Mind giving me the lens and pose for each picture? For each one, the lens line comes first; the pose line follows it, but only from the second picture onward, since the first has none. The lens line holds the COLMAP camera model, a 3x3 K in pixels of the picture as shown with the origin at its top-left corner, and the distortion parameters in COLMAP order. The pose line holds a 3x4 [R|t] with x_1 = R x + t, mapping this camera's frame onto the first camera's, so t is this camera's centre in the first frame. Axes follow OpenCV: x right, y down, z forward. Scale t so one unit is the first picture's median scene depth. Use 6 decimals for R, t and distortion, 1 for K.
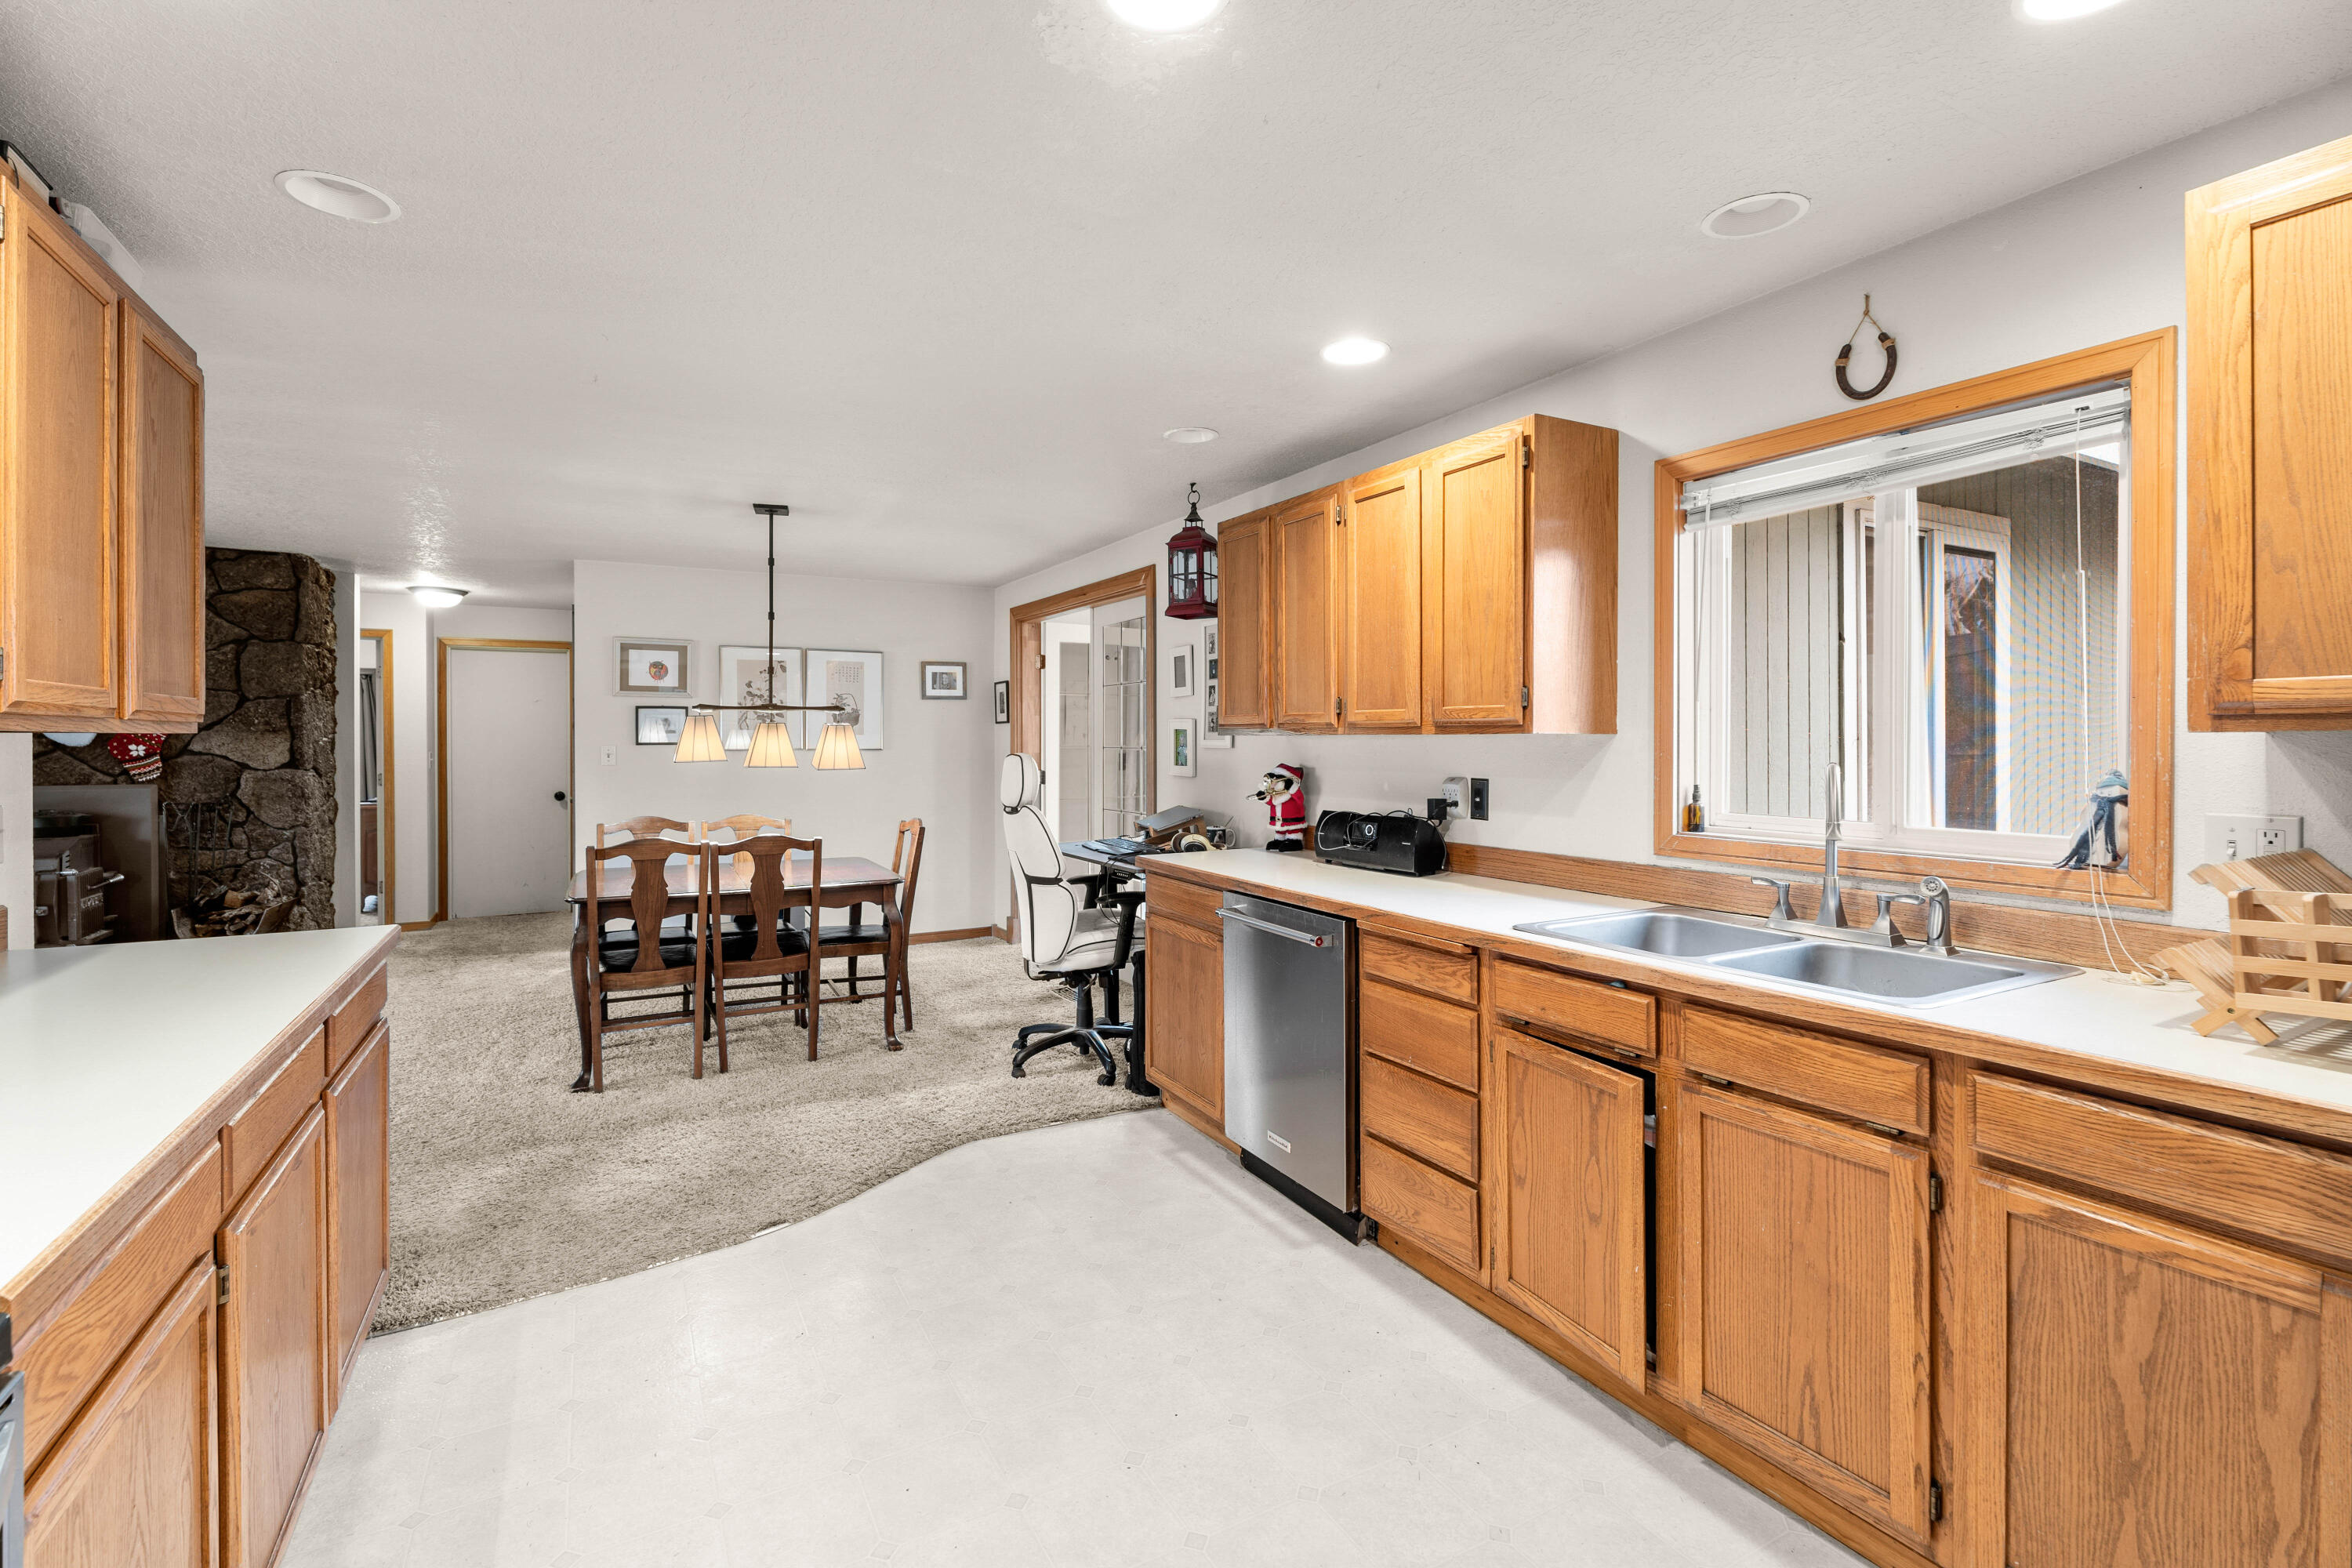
lens RADIAL K [[1066.5, 0, 1173.4], [0, 1066.5, 747.6], [0, 0, 1]] dist [0.010256, -0.003394]
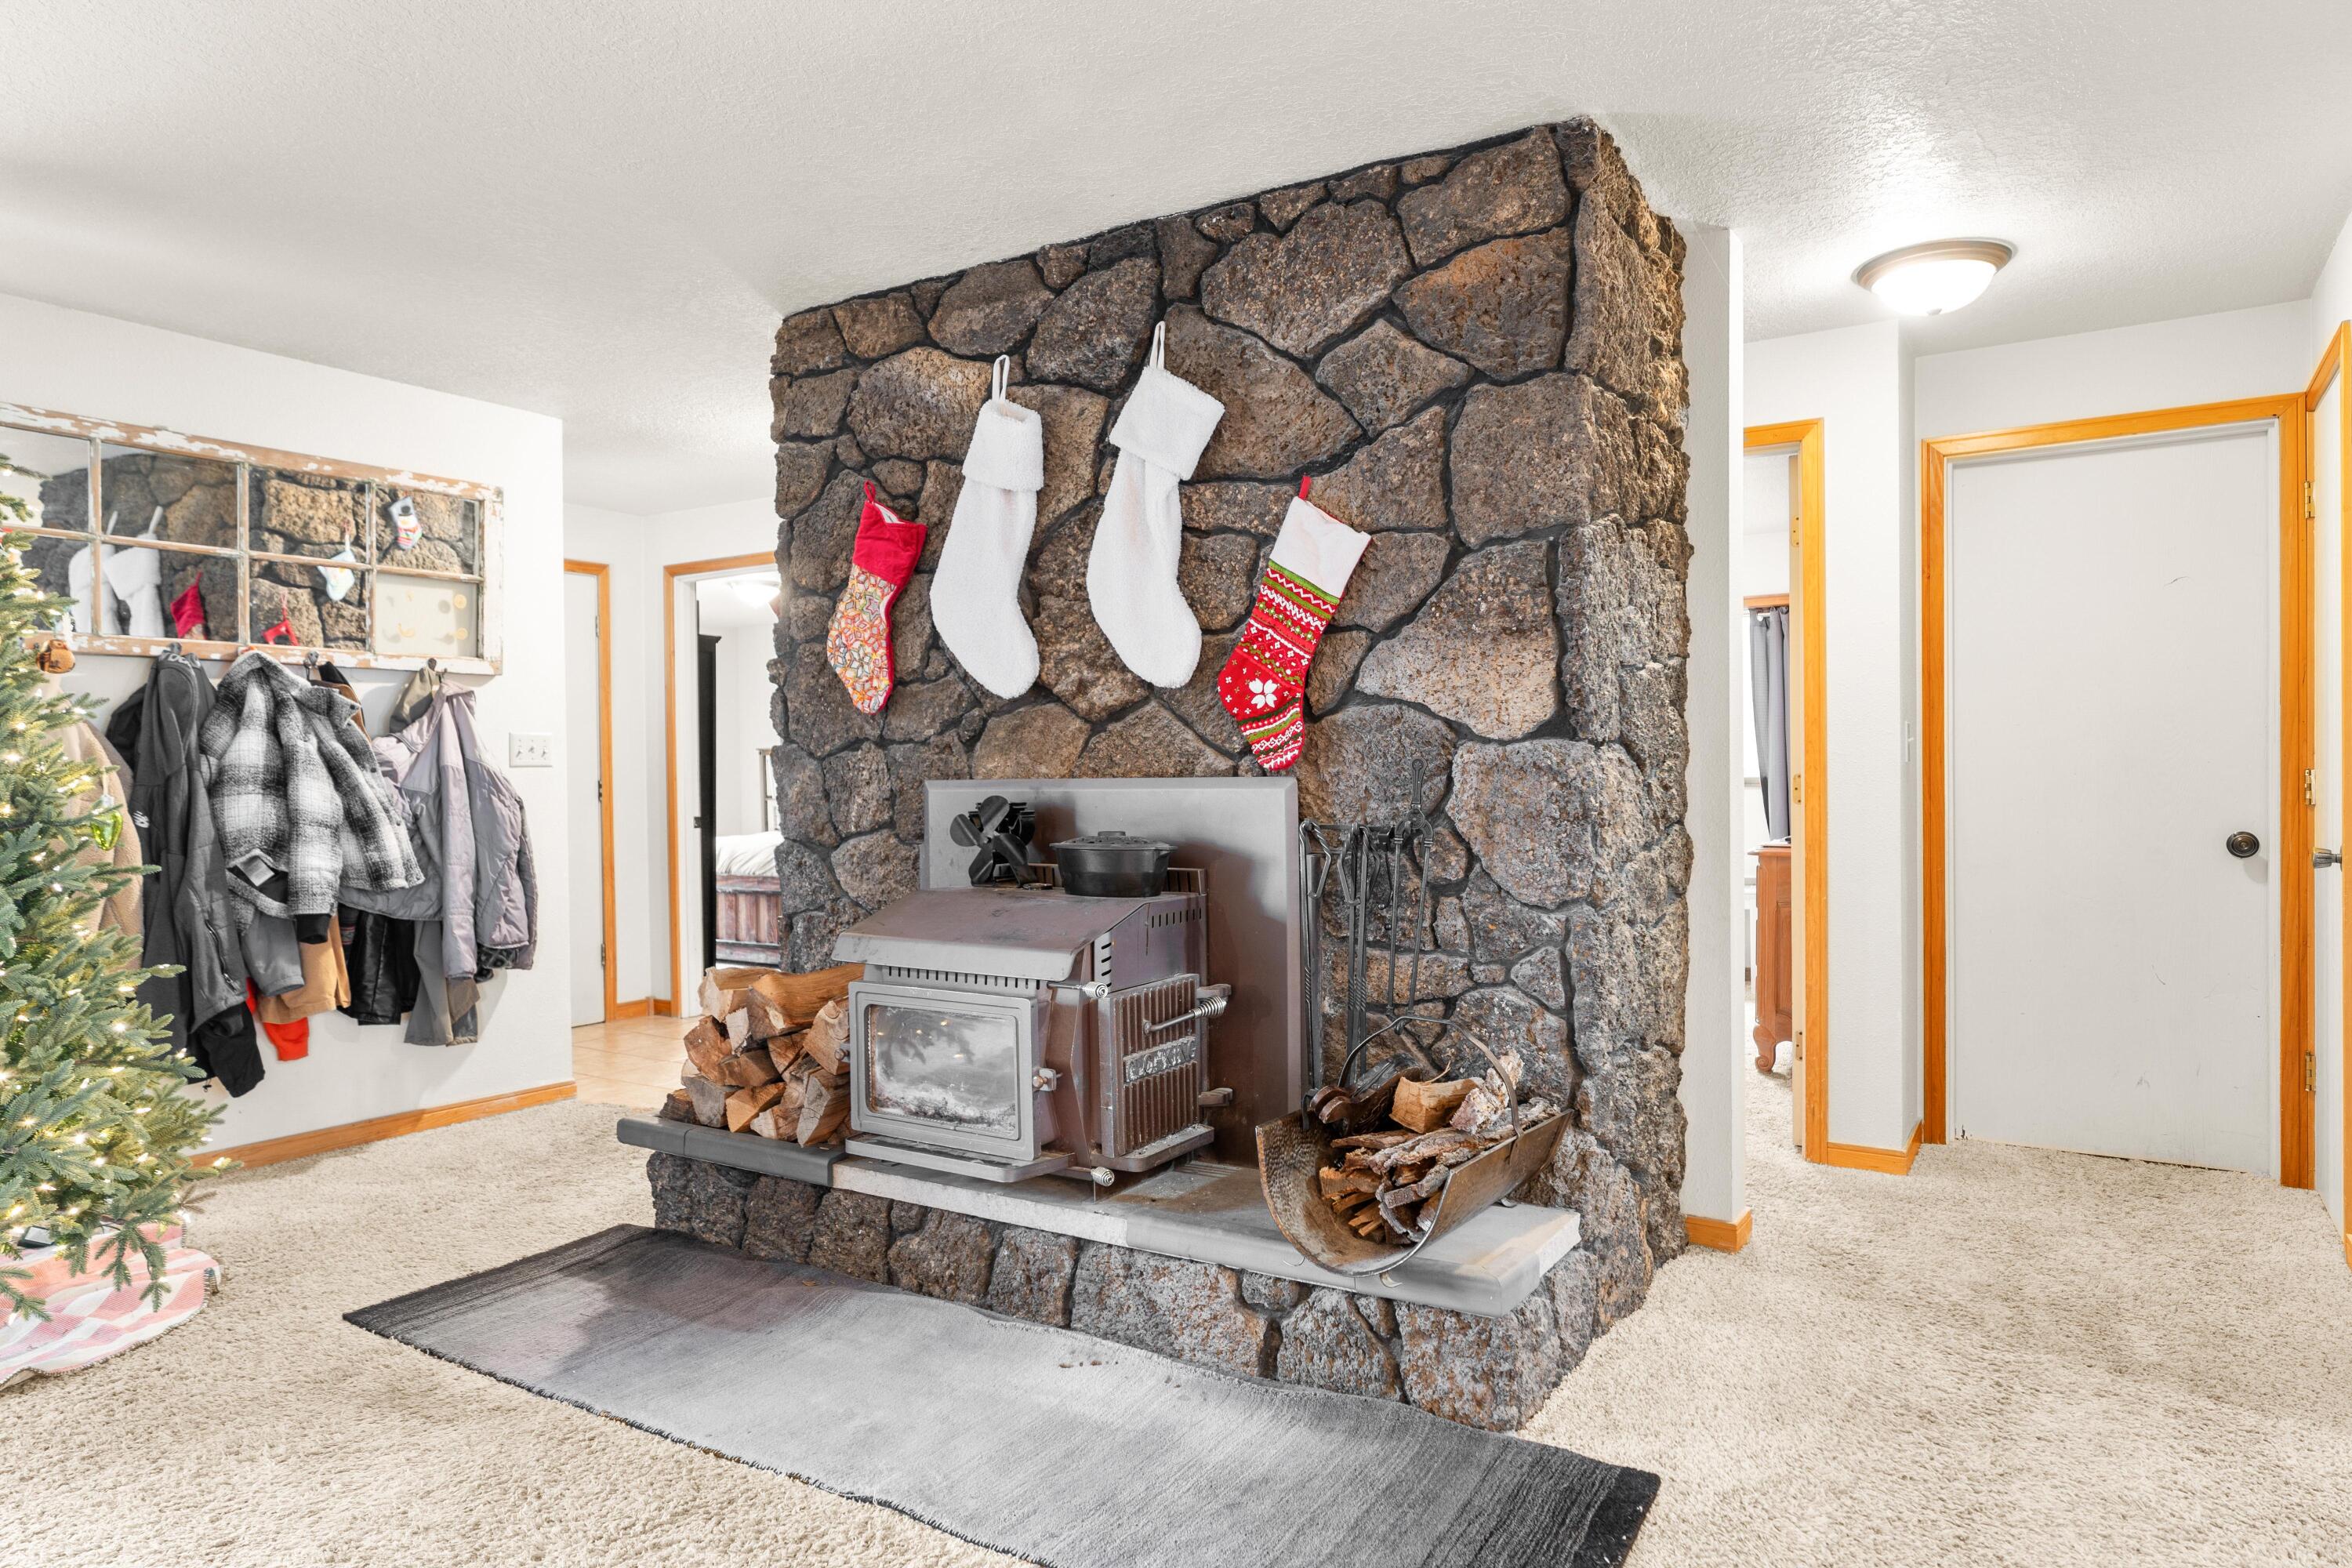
lens RADIAL K [[1409.1, 0, 1175.9], [0, 1409.1, 786.3], [0, 0, 1]] dist [-0.008029, -0.000059]
pose [[0.478796, 0.002638, -0.877922, -0.511380], [0.002084, 0.999989, 0.004141, 0.035712], [0.877924, -0.003812, 0.478785, 0.715428]]
